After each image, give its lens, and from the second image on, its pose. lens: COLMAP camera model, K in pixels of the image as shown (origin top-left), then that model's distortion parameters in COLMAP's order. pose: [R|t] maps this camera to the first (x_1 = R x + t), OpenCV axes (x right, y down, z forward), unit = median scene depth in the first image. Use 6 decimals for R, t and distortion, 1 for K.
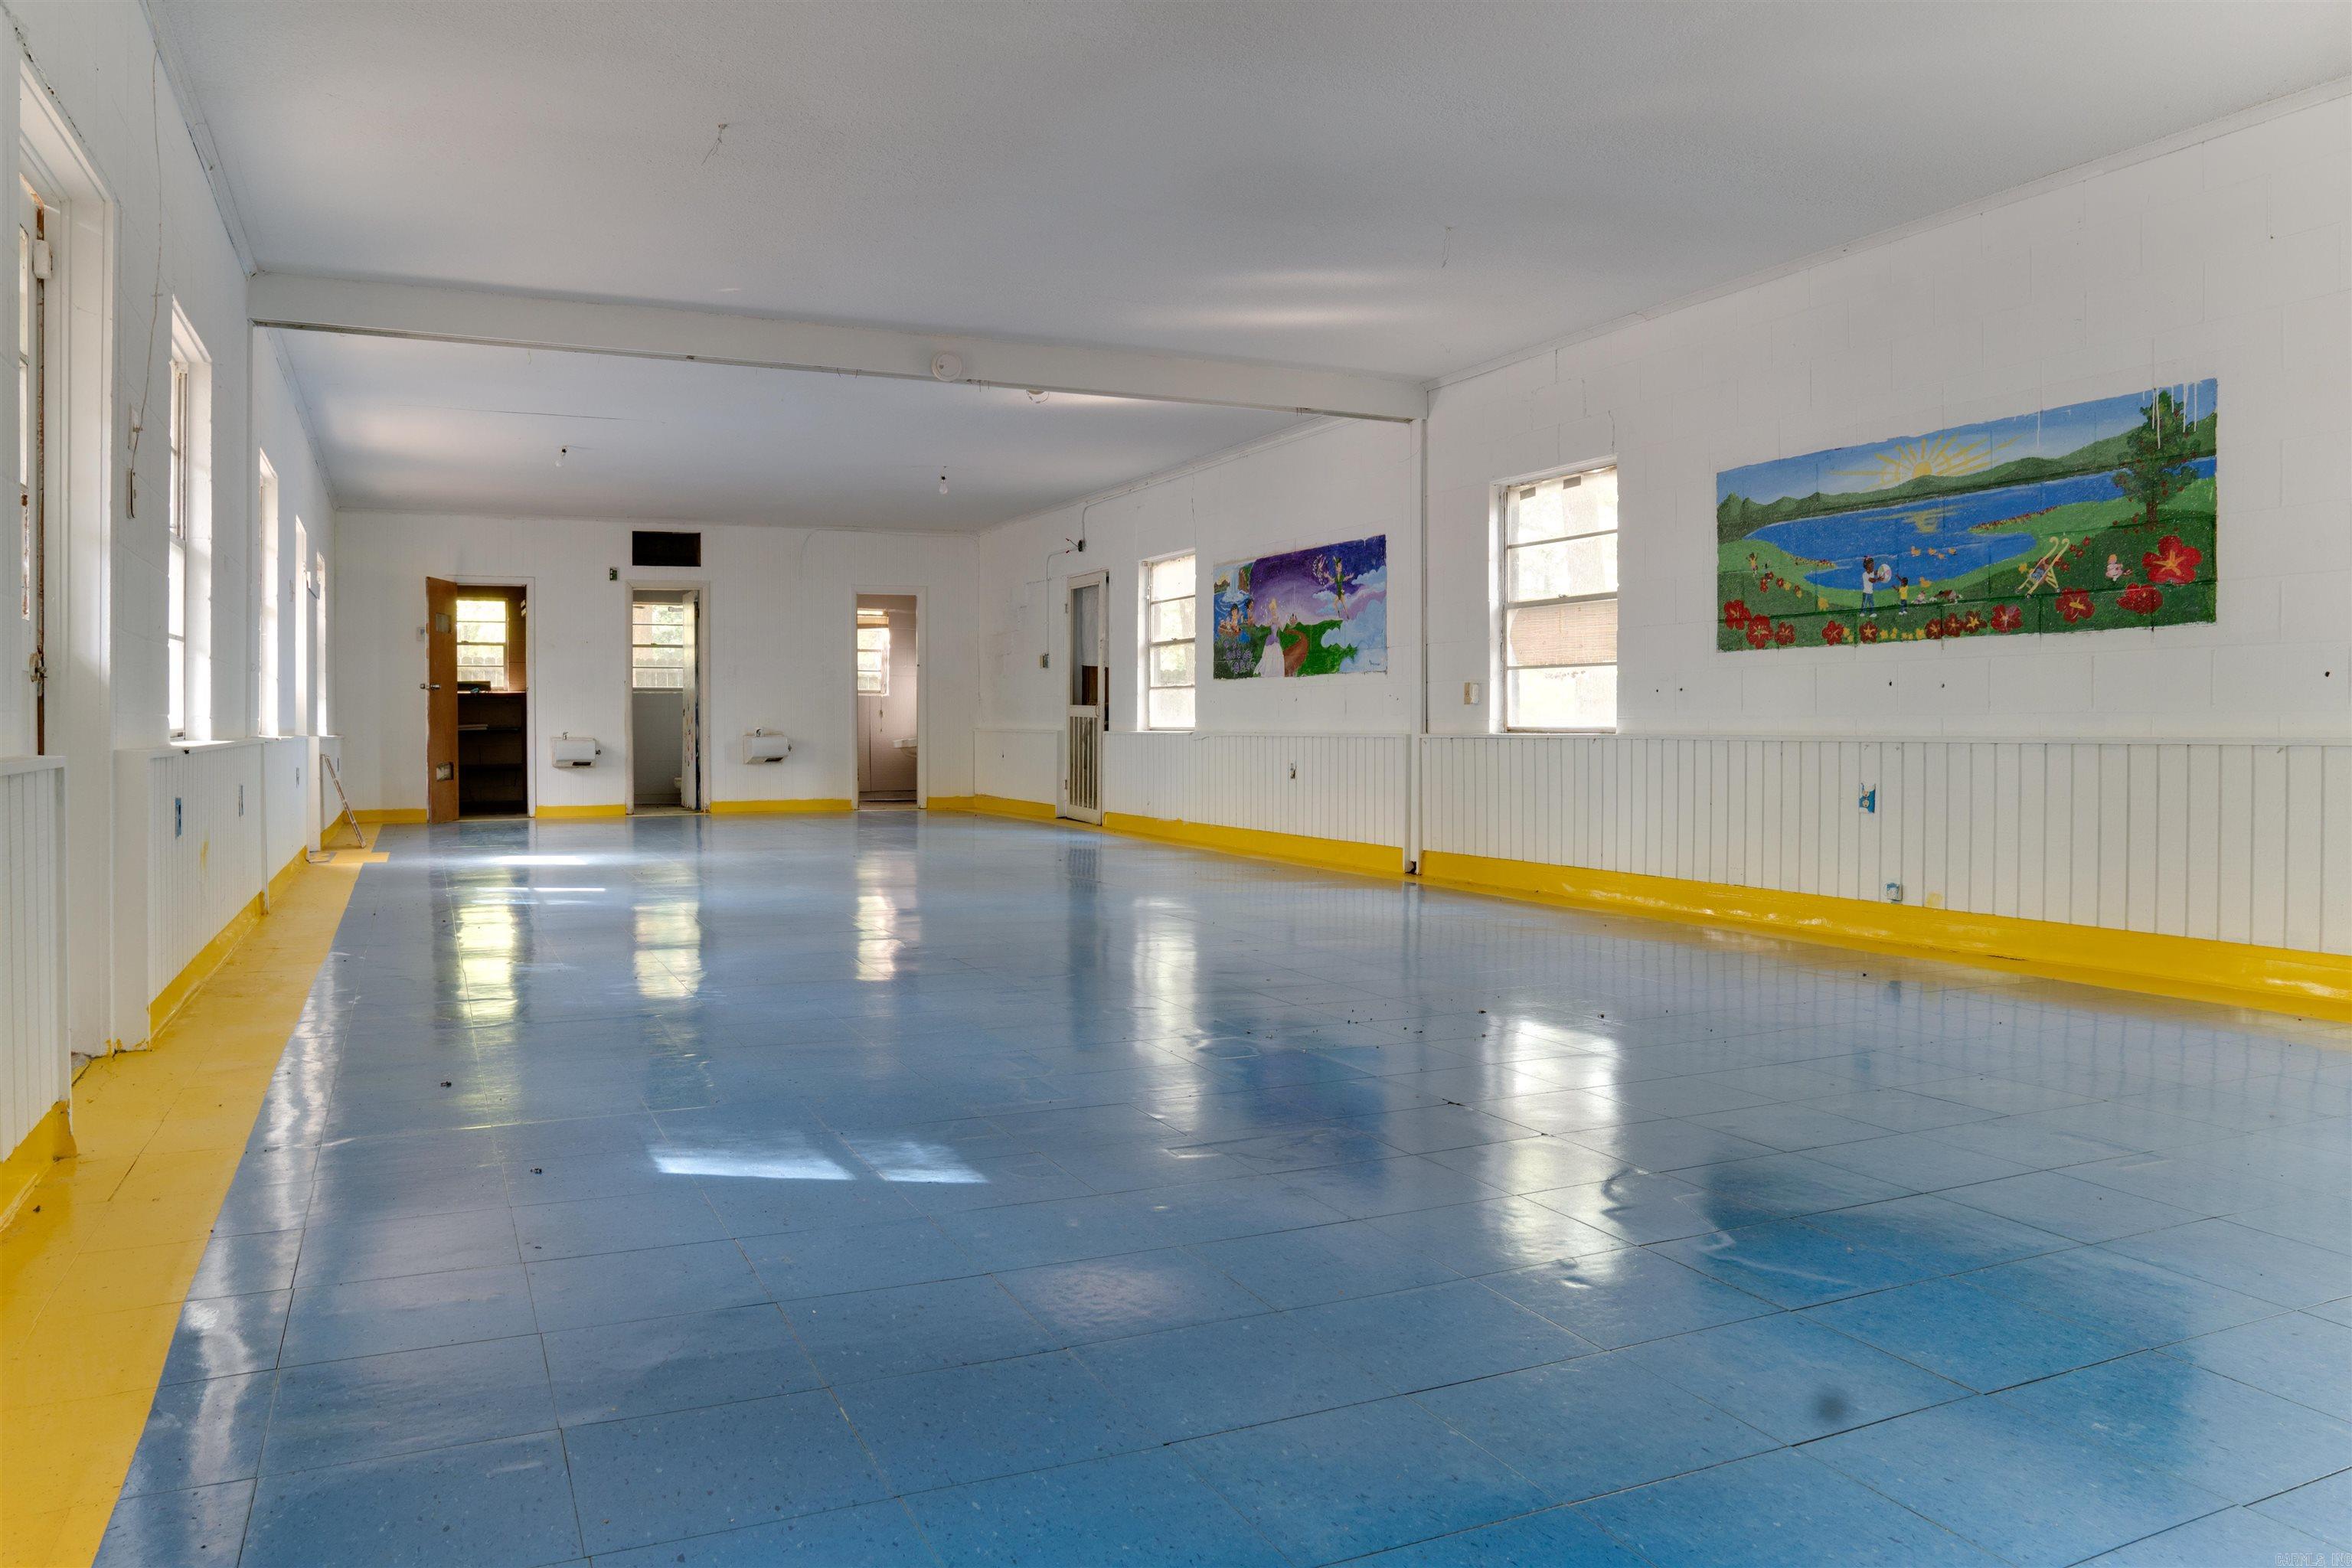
lens RADIAL K [[1668.0, 0, 1193.0], [0, 1668.0, 757.8], [0, 0, 1]] dist [-0.139047, 0.130576]
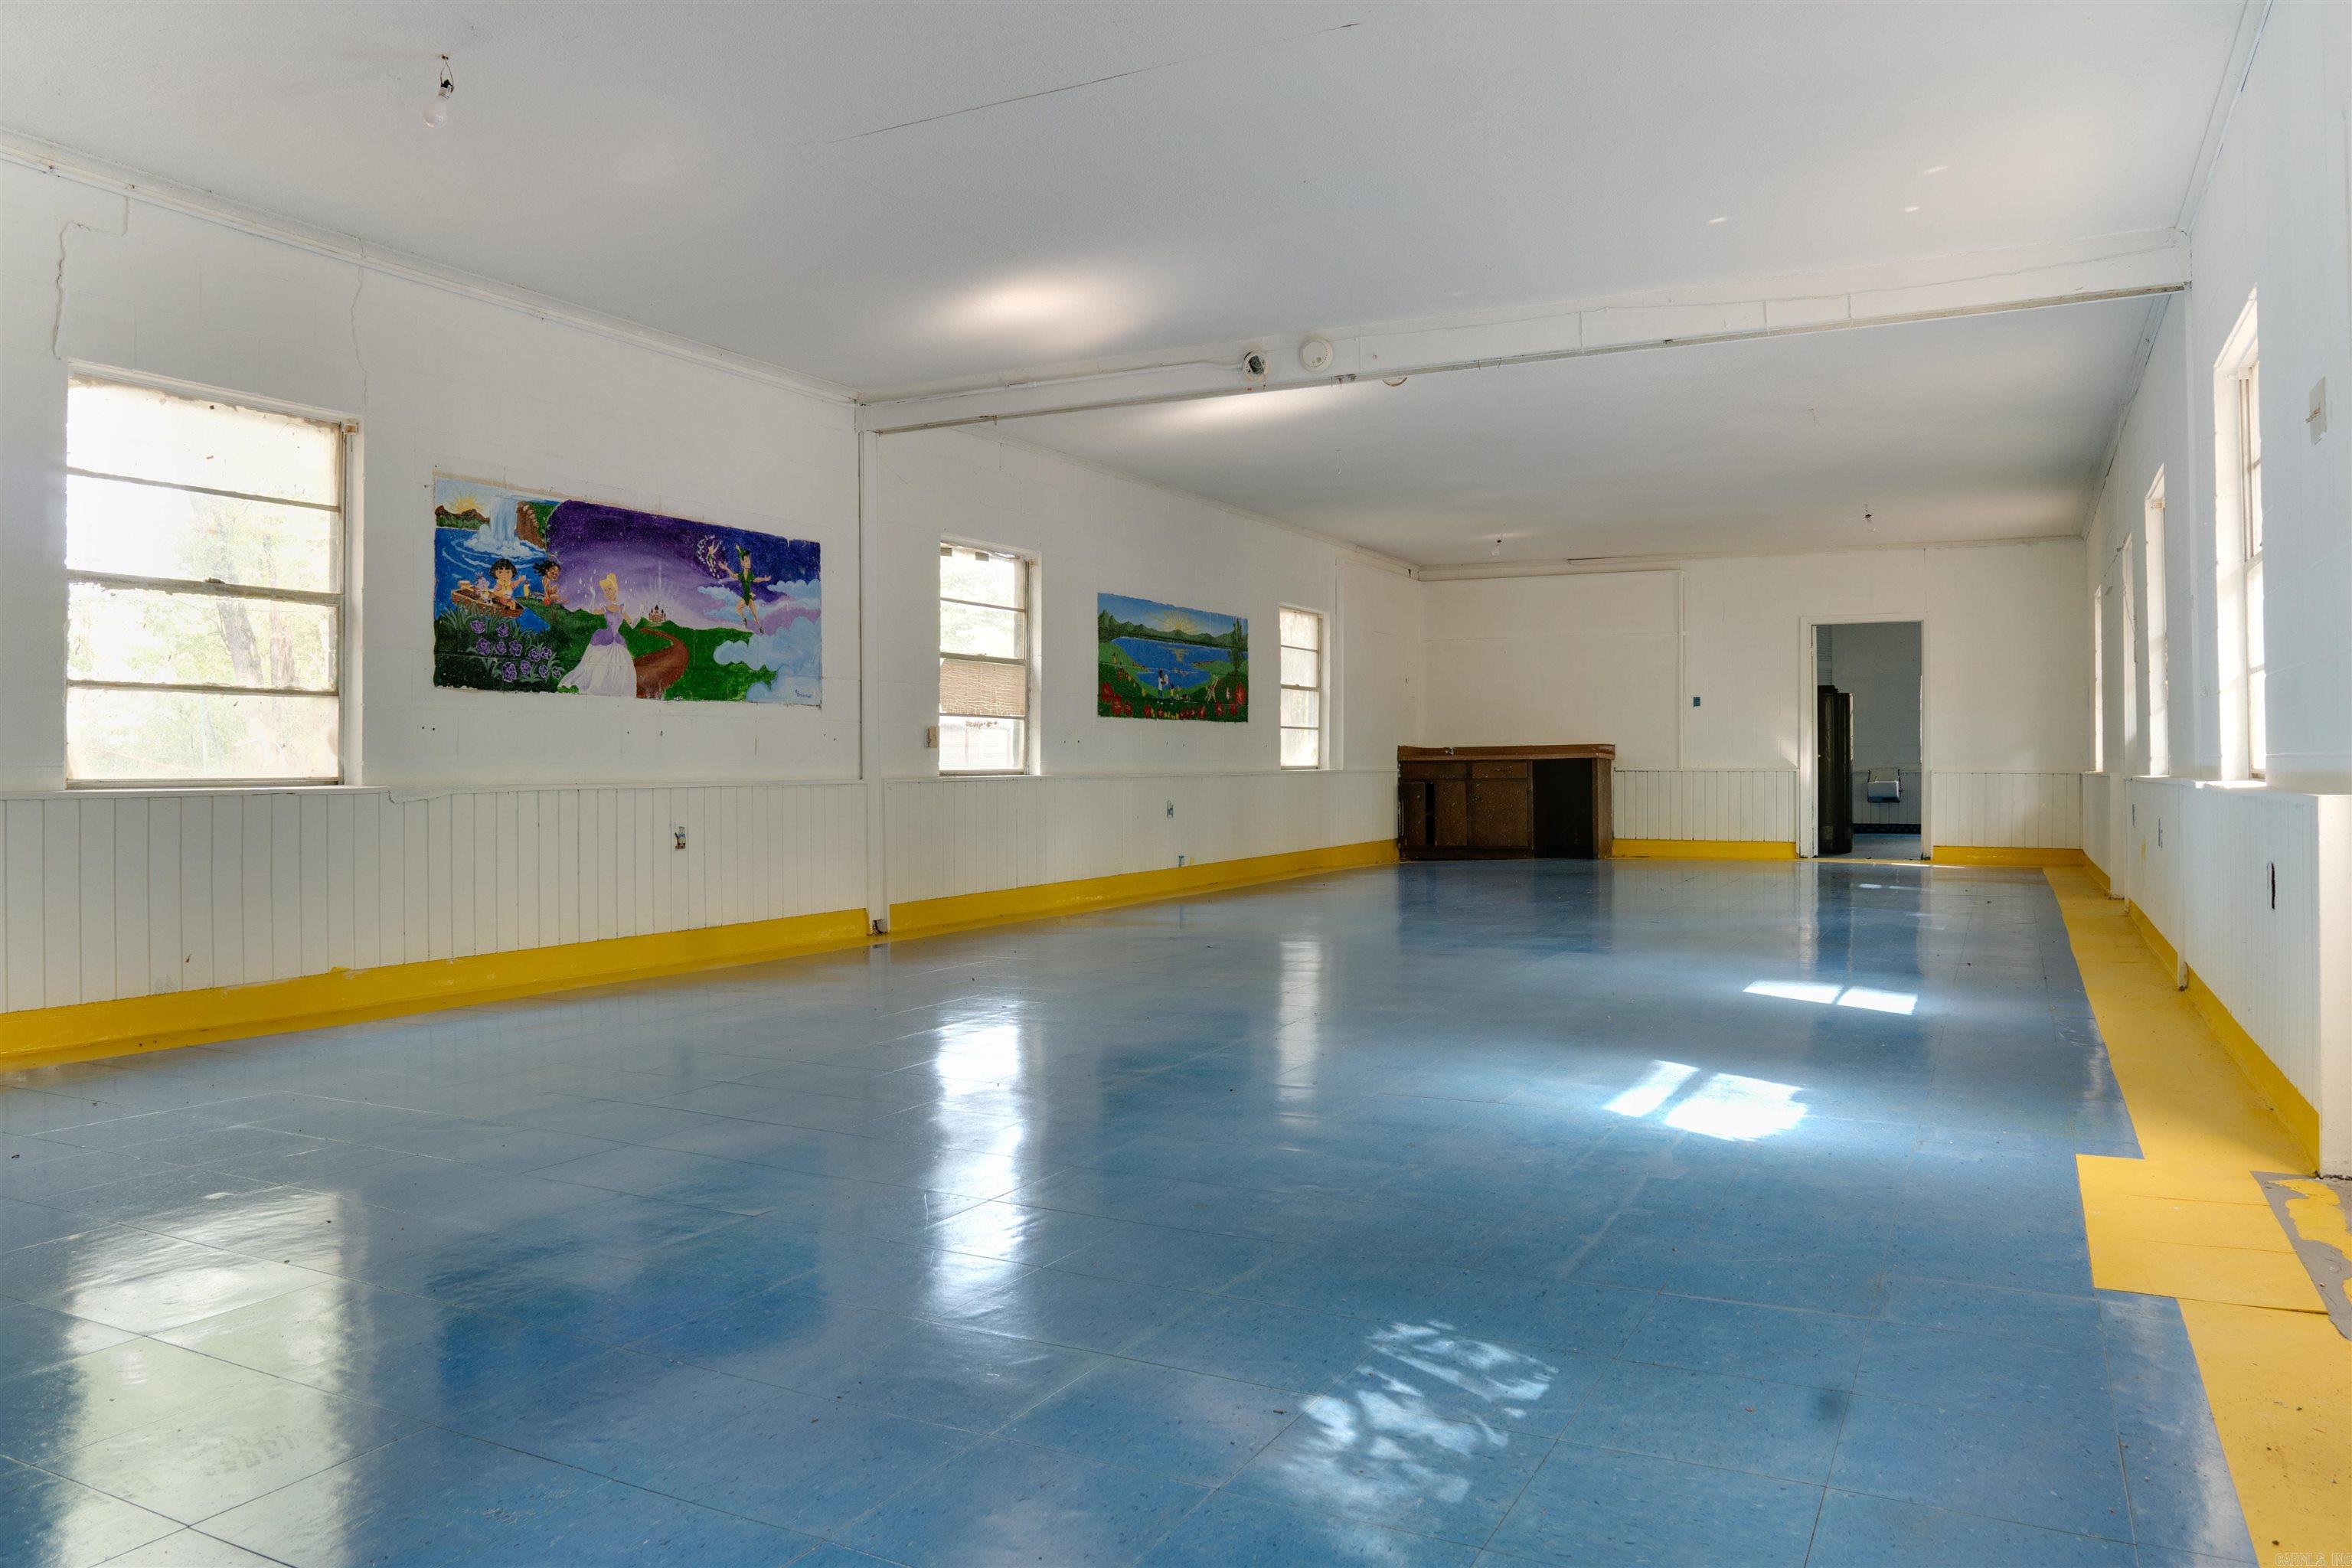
lens RADIAL K [[1668.0, 0, 1193.0], [0, 1668.0, 757.8], [0, 0, 1]] dist [-0.139047, 0.130576]
pose [[-0.611951, -0.003225, 0.790889, -0.648610], [0.010581, 0.999869, 0.012265, -0.033263], [-0.790825, 0.015874, -0.611837, 1.336028]]
